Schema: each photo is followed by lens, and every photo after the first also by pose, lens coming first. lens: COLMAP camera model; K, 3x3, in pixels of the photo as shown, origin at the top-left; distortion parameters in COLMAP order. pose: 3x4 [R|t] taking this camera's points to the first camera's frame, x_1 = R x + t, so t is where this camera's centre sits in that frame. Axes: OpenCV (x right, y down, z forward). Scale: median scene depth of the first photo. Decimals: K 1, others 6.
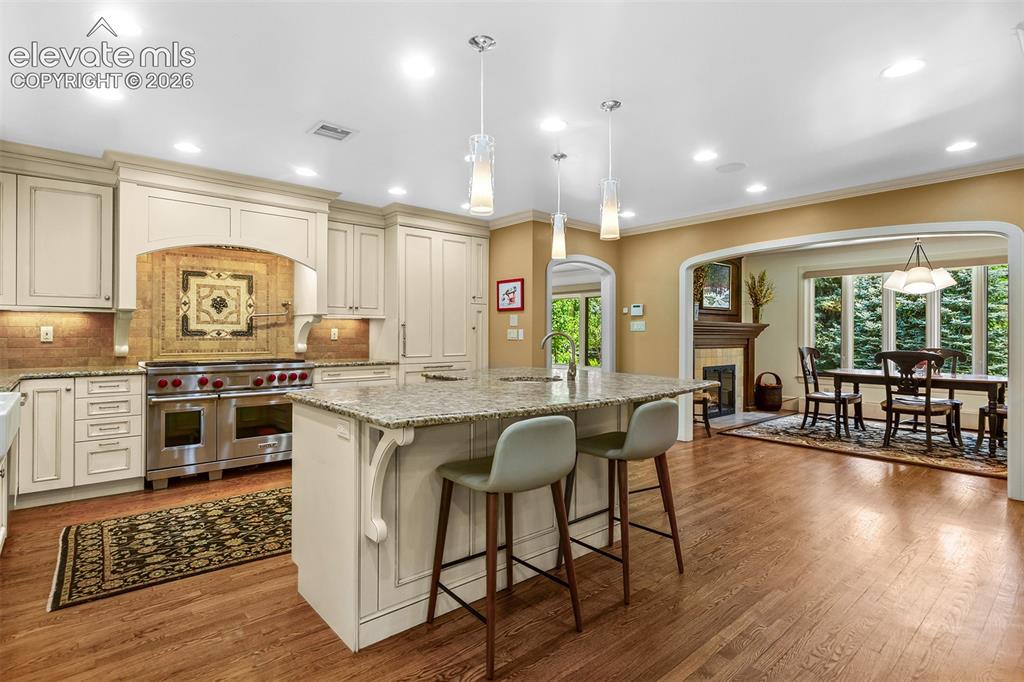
lens RADIAL K [[514.3, 0, 504.7], [0, 514.3, 327.4], [0, 0, 1]] dist [0.008427, 0.001673]
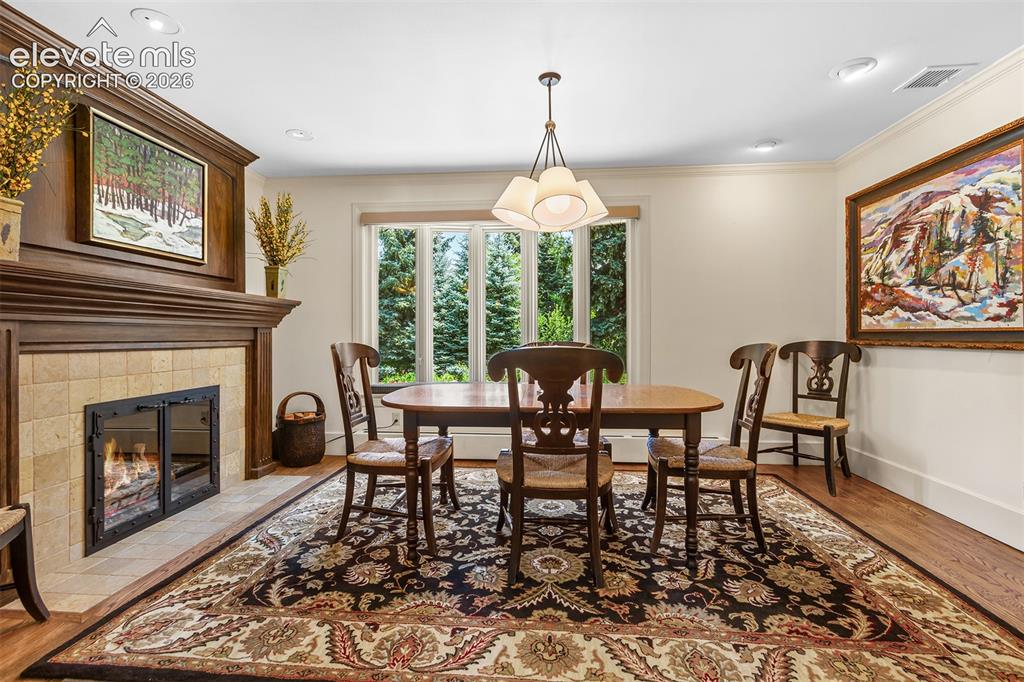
lens RADIAL K [[493.2, 0, 511.5], [0, 493.2, 335.1], [0, 0, 1]] dist [-0.000564, -0.000098]
pose [[0.716979, -0.010452, 0.697016, 0.343958], [0.002565, 0.999920, 0.012356, 0.024550], [-0.697090, -0.007071, 0.716949, 0.531432]]
